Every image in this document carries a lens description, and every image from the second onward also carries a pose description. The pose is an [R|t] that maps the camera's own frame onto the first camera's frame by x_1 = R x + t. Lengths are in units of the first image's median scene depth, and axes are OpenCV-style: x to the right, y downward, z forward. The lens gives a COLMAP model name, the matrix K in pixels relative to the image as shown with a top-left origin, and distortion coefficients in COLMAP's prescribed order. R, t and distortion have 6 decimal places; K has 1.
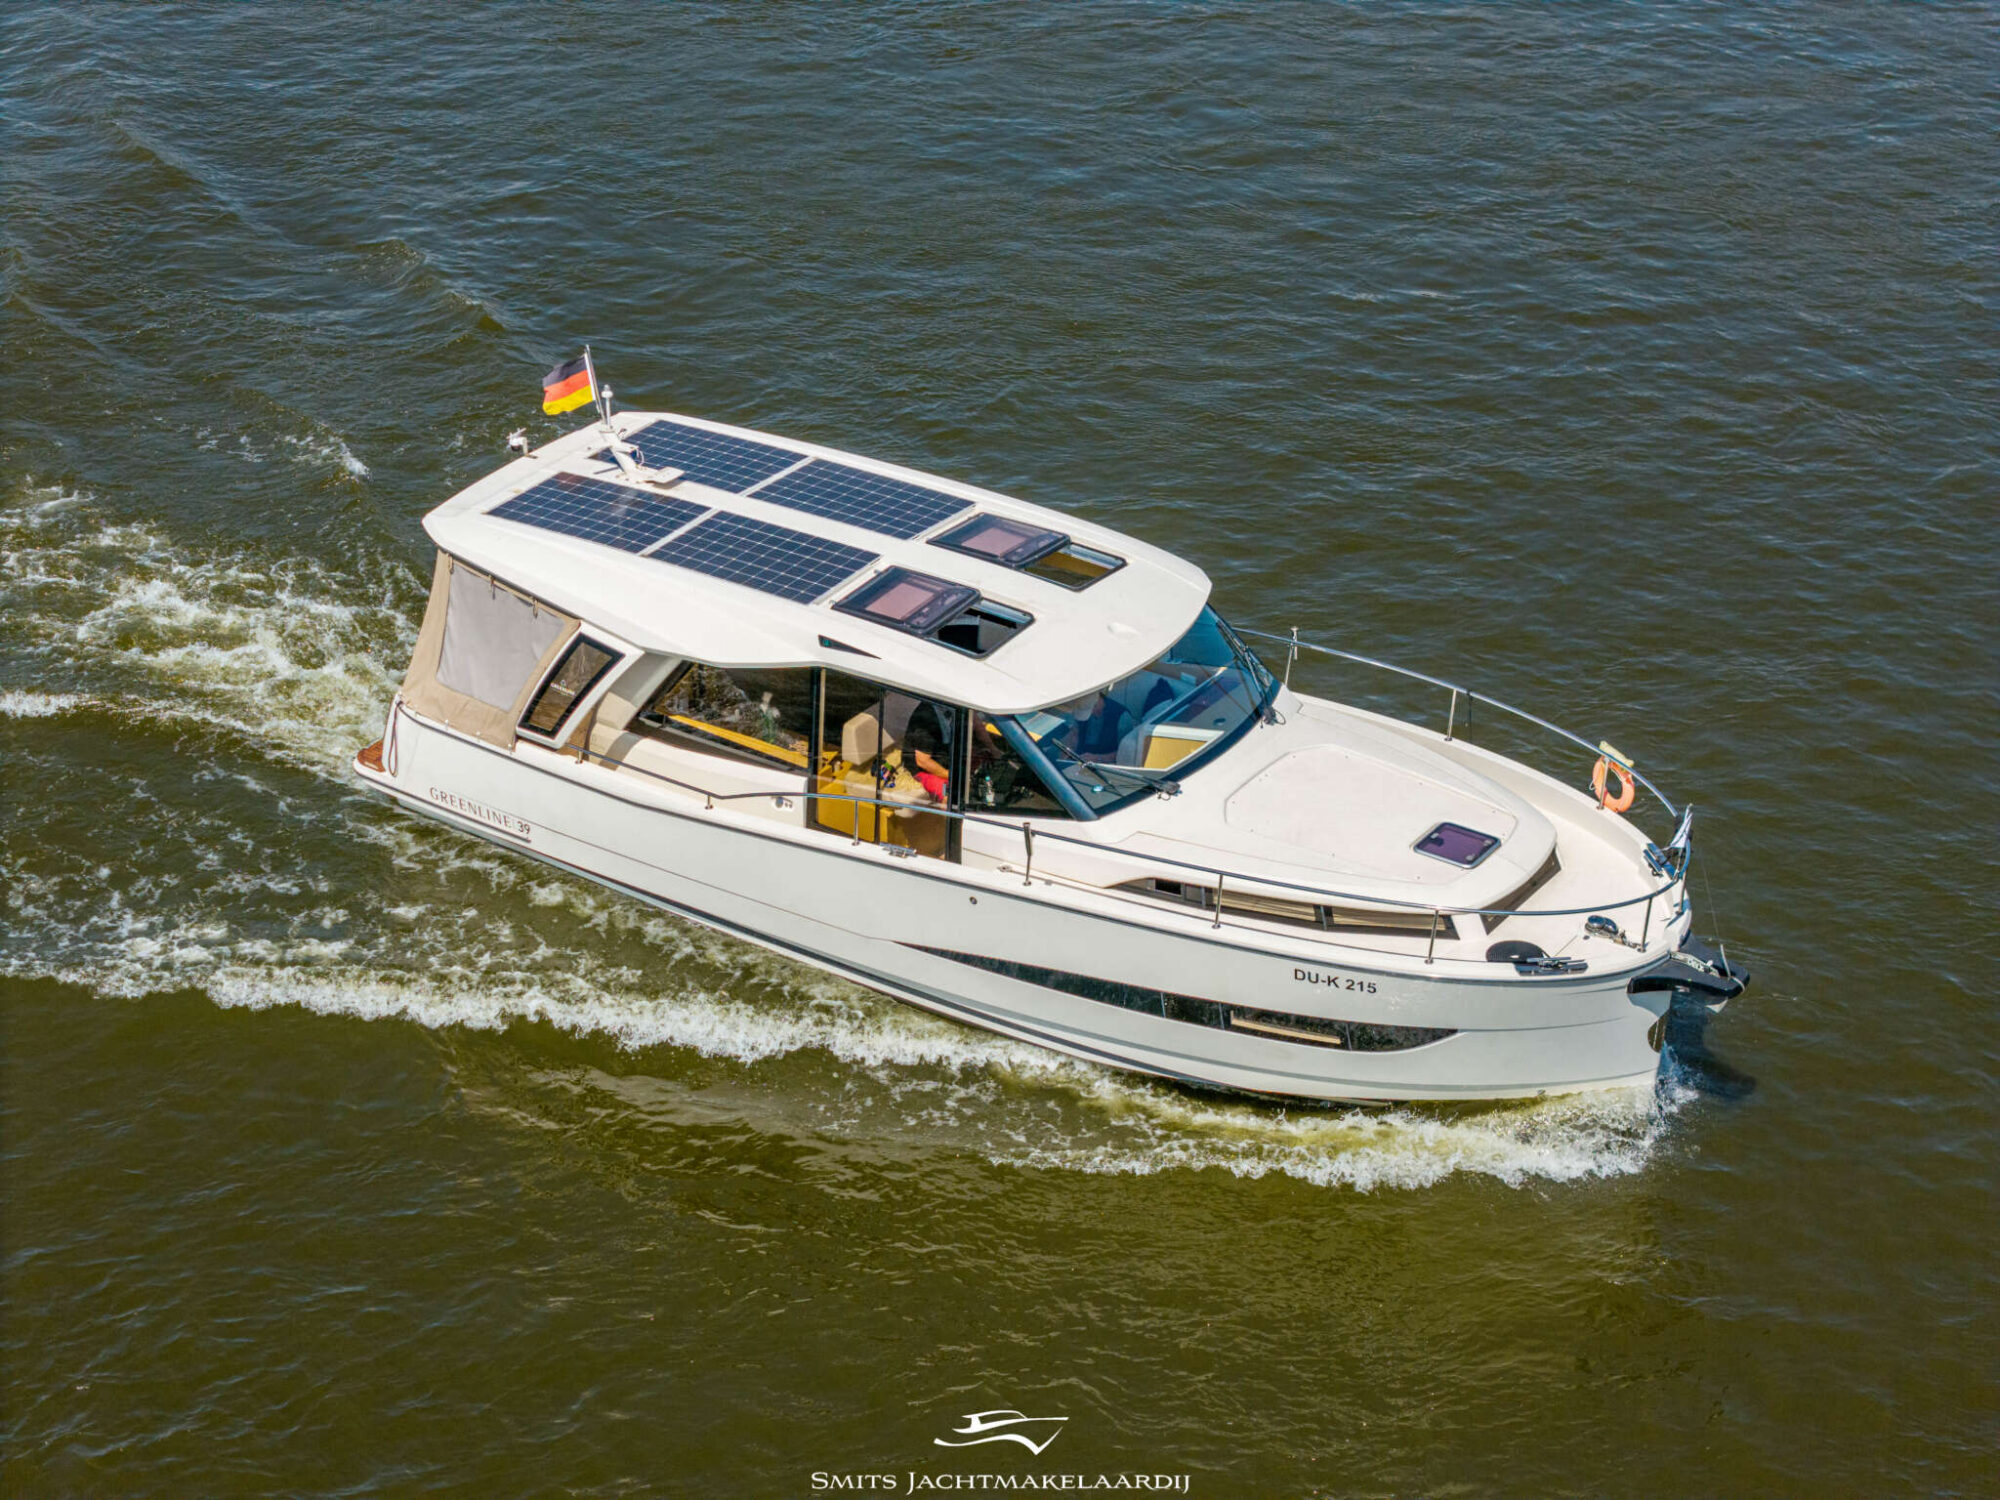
lens RADIAL K [[4026.4, 0, 1000.0], [0, 4026.4, 750.0], [0, 0, 1]] dist [-0.214732, 0.136082]
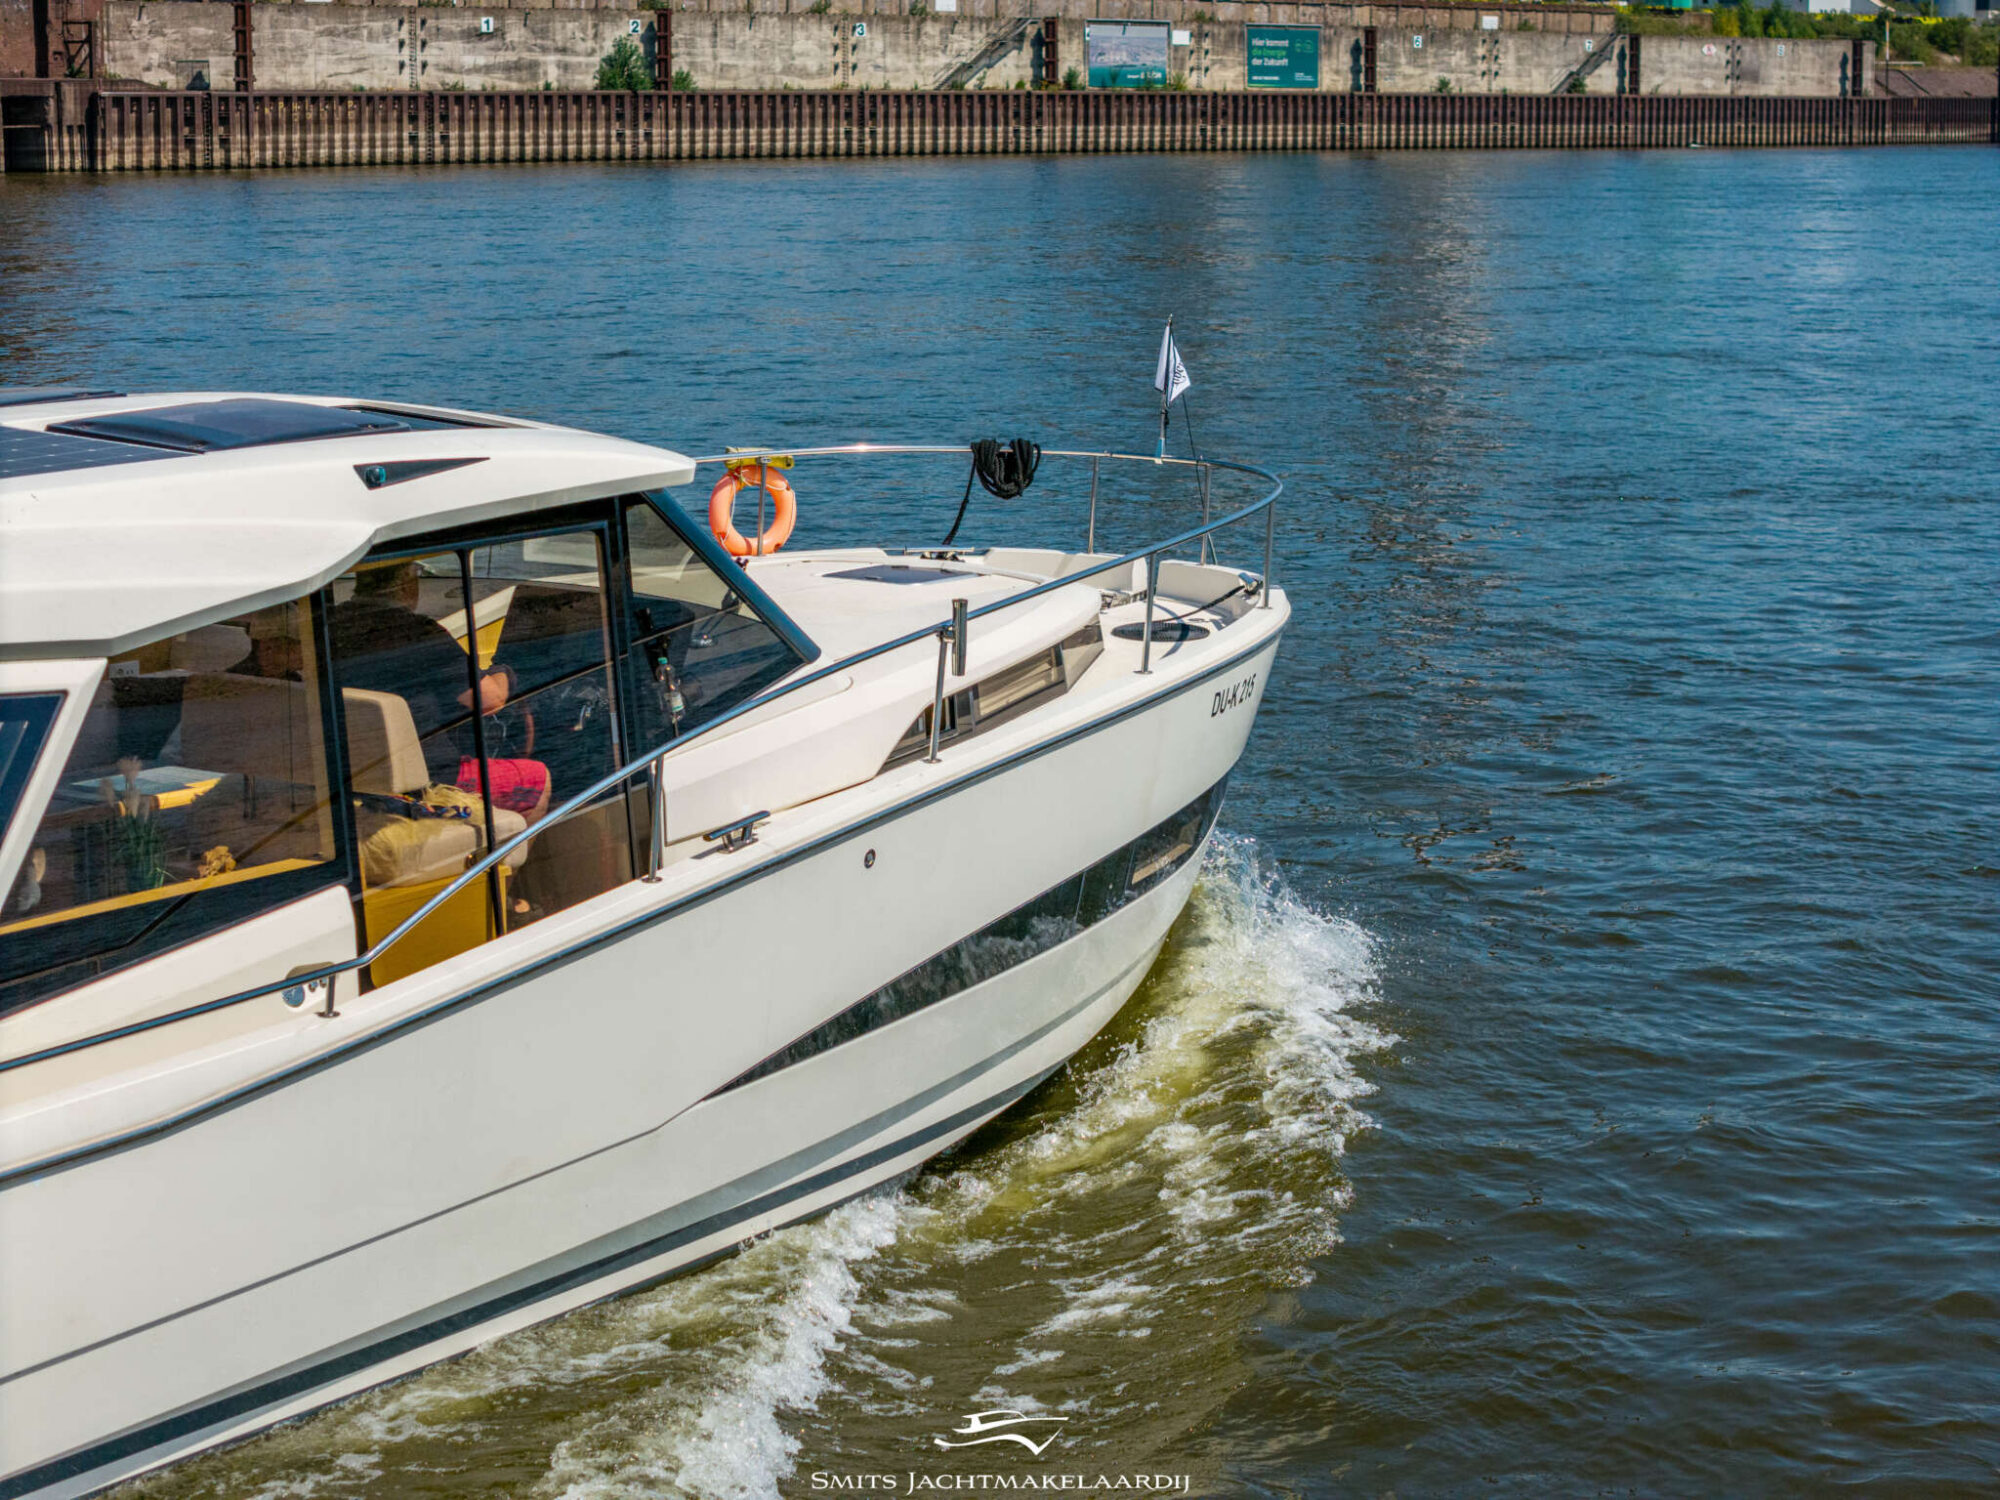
lens RADIAL K [[4026.4, 0, 1000.0], [0, 4026.4, 750.0], [0, 0, 1]] dist [-0.214732, 0.136082]
pose [[-0.003433, -0.170590, 0.985336, -0.441380], [0.474209, 0.867228, 0.151794, -0.034142], [-0.880406, 0.467776, 0.077919, 0.928171]]
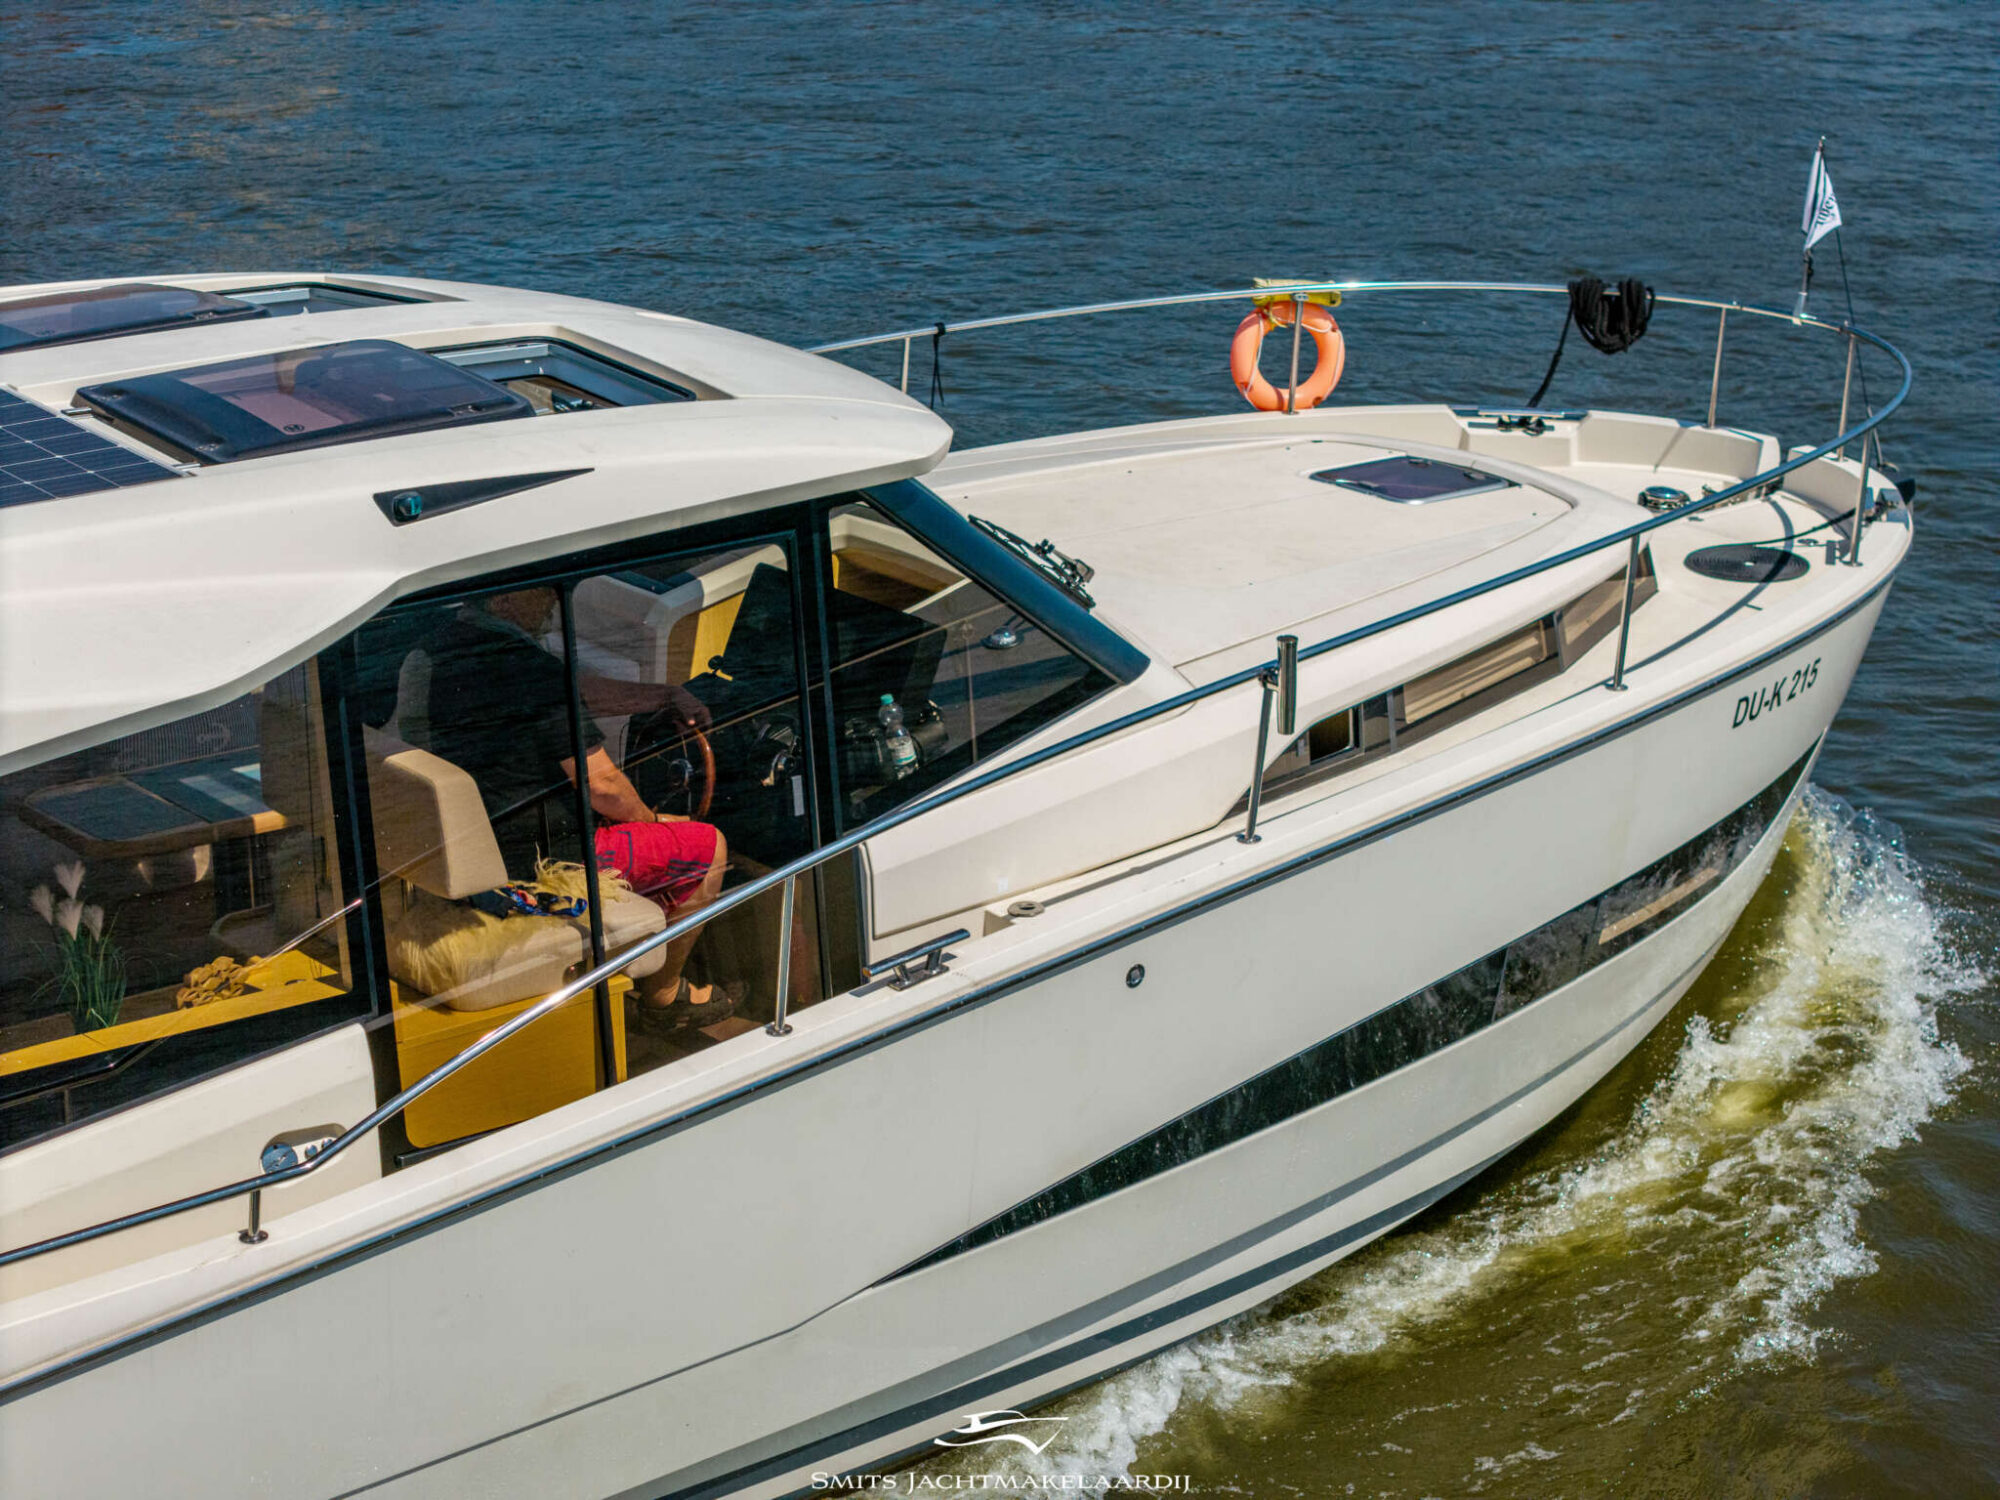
lens RADIAL K [[4026.4, 0, 1000.0], [0, 4026.4, 750.0], [0, 0, 1]] dist [-0.214732, 0.136082]
pose [[0.282362, -0.286411, 0.915555, -0.315131], [0.456148, 0.879680, 0.134510, -0.030897], [-0.843920, 0.379648, 0.379034, 0.854647]]
